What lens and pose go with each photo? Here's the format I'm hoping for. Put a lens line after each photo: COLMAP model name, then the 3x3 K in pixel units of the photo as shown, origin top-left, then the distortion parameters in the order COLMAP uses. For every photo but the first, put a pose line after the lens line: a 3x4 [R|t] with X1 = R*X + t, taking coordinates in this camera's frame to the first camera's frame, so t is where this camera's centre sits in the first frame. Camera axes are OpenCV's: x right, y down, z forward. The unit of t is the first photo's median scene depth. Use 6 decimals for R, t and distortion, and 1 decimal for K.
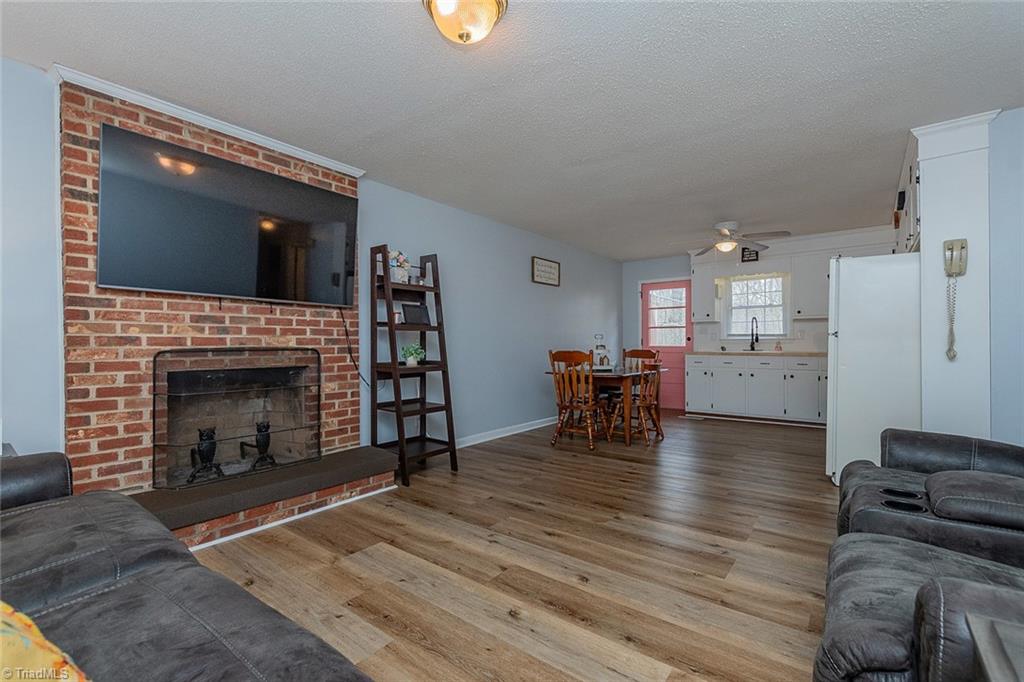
lens RADIAL K [[459.2, 0, 517.9], [0, 459.2, 346.4], [0, 0, 1]] dist [0.009124, -0.004661]
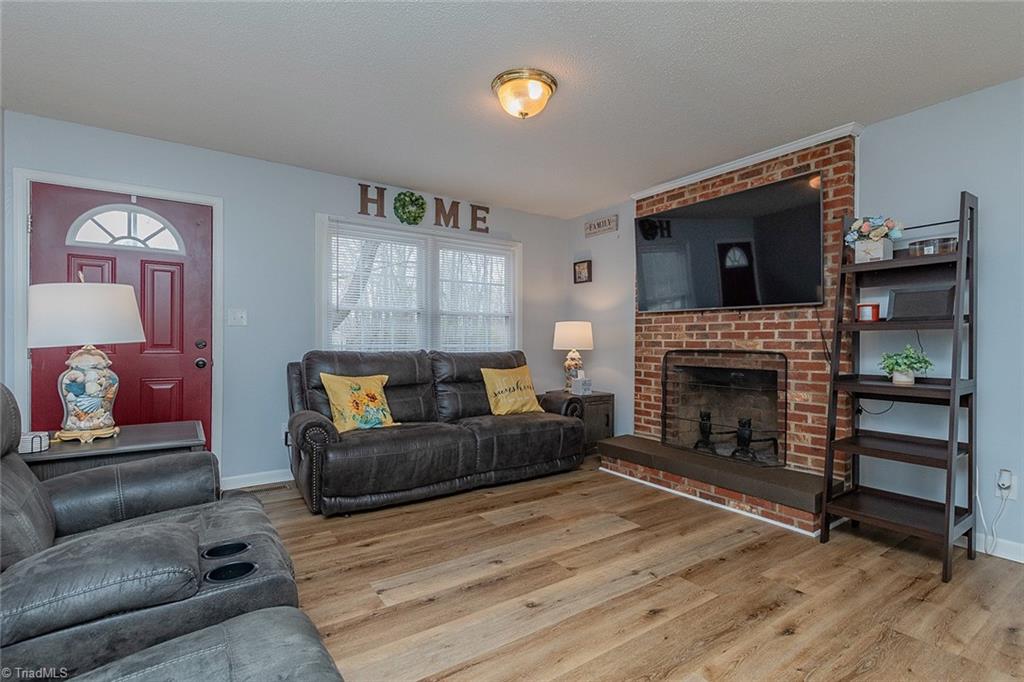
lens RADIAL K [[459.2, 0, 496.6], [0, 459.2, 345.7], [0, 0, 1]] dist [0.009124, -0.004661]
pose [[-0.330026, 0.010363, -0.943915, 0.695129], [-0.007579, 0.999878, 0.013627, -0.019553], [0.943941, 0.011652, -0.329907, 0.827457]]
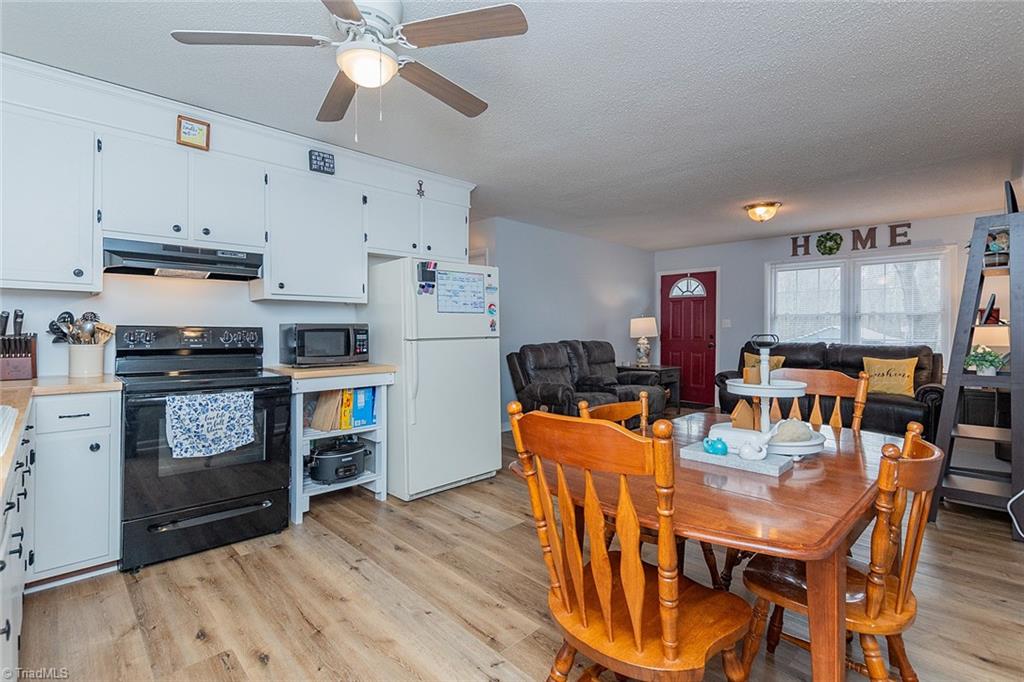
lens RADIAL K [[459.2, 0, 534.5], [0, 459.2, 340.3], [0, 0, 1]] dist [0.009124, -0.004661]
pose [[-0.992603, -0.002400, 0.121386, 0.484611], [0.000668, 0.999681, 0.025230, -0.049891], [-0.121407, 0.025125, -0.992285, 2.198939]]
